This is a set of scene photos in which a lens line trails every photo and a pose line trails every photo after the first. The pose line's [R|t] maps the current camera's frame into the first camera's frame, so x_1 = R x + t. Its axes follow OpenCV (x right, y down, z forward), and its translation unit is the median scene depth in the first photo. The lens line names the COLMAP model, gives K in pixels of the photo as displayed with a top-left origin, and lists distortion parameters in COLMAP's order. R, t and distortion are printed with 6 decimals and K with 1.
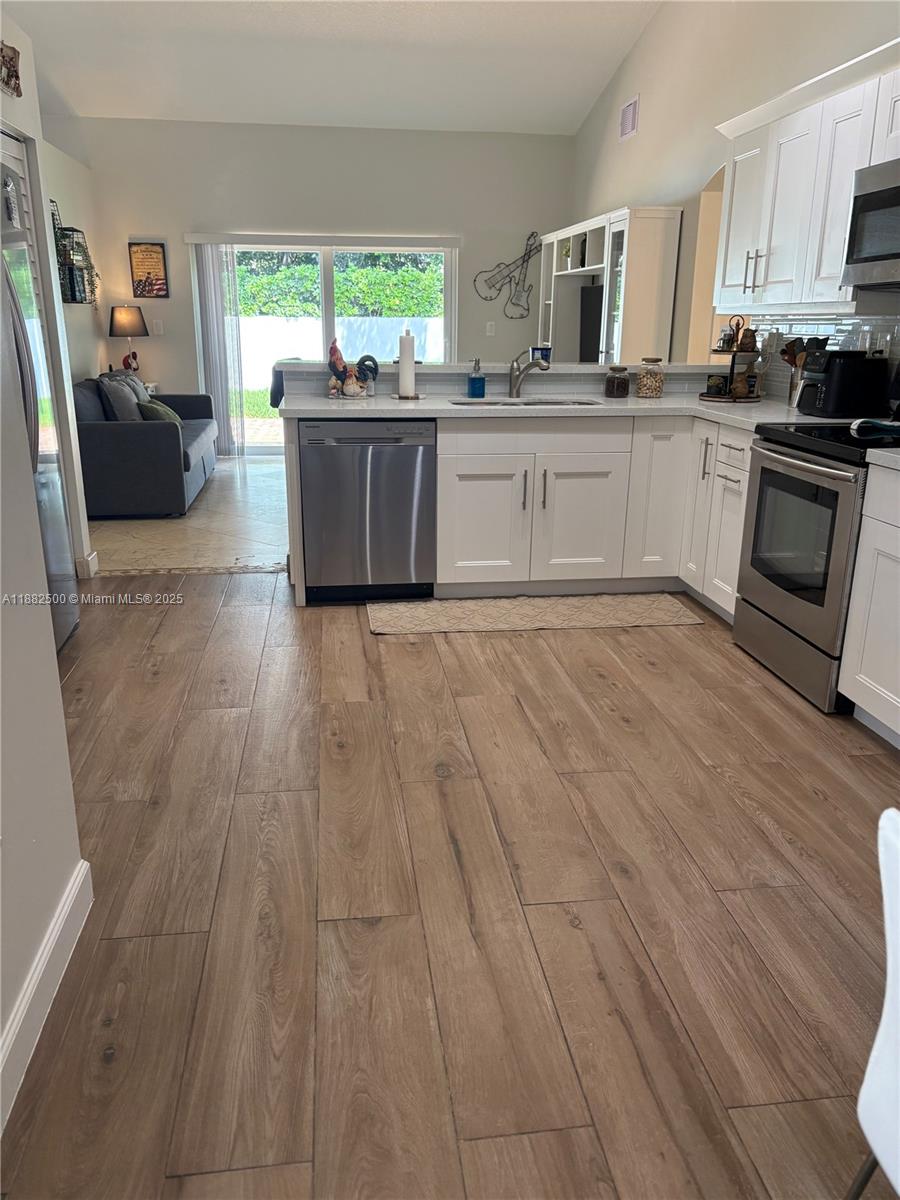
lens RADIAL K [[936.3, 0, 450.0], [0, 936.3, 600.0], [0, 0, 1]] dist [0.023654, 0.000881]
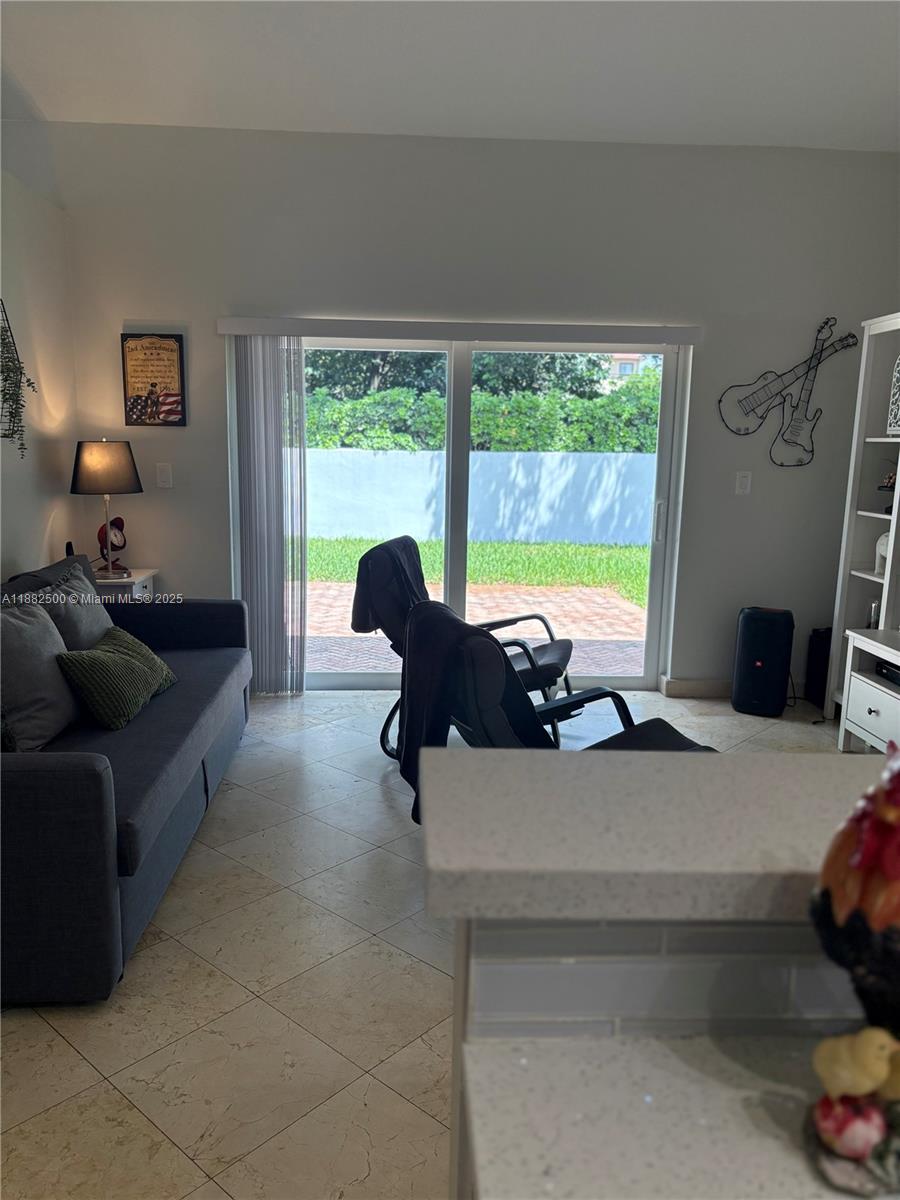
lens RADIAL K [[894.3, 0, 450.0], [0, 894.3, 600.0], [0, 0, 1]] dist [0.043148, -0.001760]
pose [[0.997338, 0.023166, -0.069142, -0.095547], [-0.031351, 0.992310, -0.119741, -0.151768], [0.065836, 0.121590, 0.990395, 0.468317]]
